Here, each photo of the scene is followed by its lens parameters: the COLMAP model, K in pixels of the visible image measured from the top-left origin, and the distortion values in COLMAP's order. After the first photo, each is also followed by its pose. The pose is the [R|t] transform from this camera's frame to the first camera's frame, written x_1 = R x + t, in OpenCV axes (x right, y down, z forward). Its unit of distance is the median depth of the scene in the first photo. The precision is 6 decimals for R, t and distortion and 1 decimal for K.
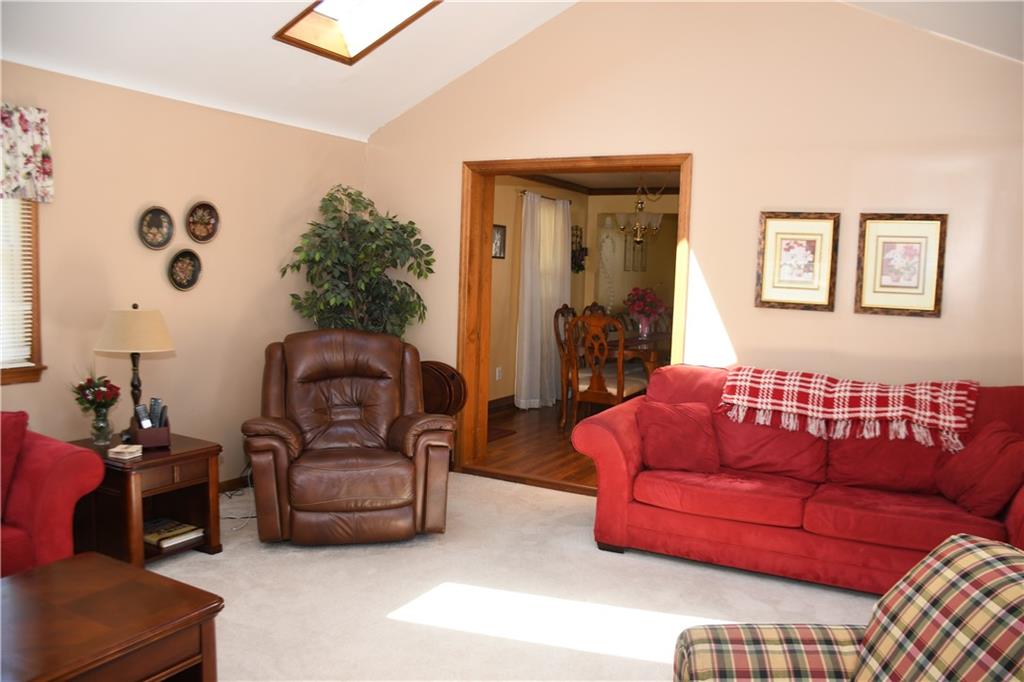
lens RADIAL K [[802.2, 0, 512.0], [0, 802.2, 341.0], [0, 0, 1]] dist [-0.270036, -0.000134]
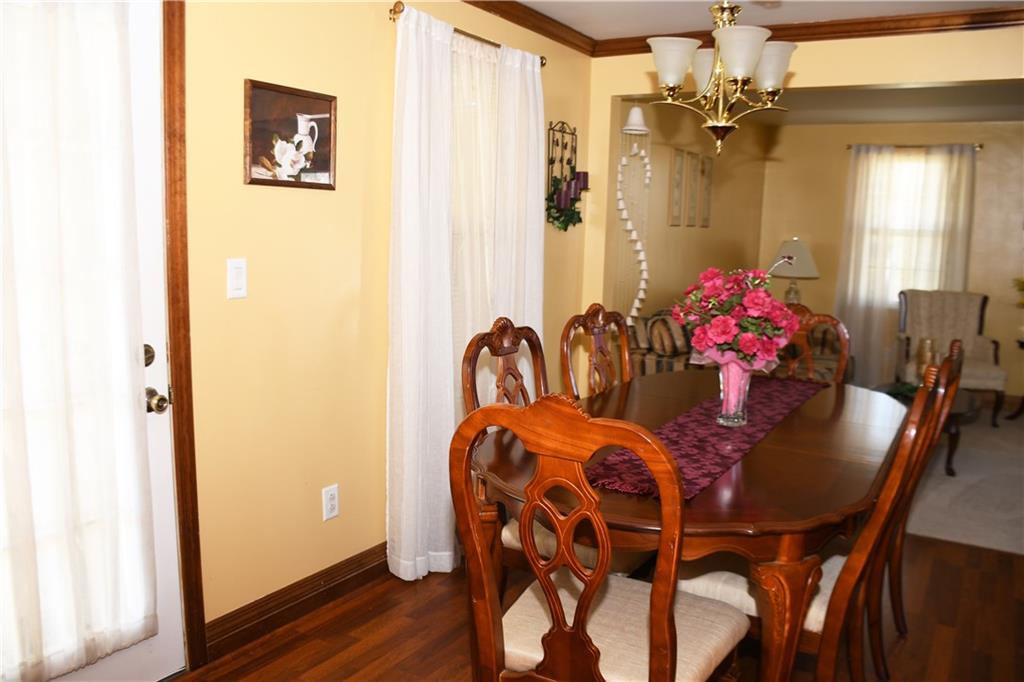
lens RADIAL K [[802.2, 0, 512.0], [0, 802.2, 341.0], [0, 0, 1]] dist [-0.270036, -0.000134]
pose [[0.999053, 0.002526, -0.043447, 0.074849], [-0.000386, 0.998789, 0.049198, -0.046704], [0.043519, -0.049134, 0.997844, 0.577145]]
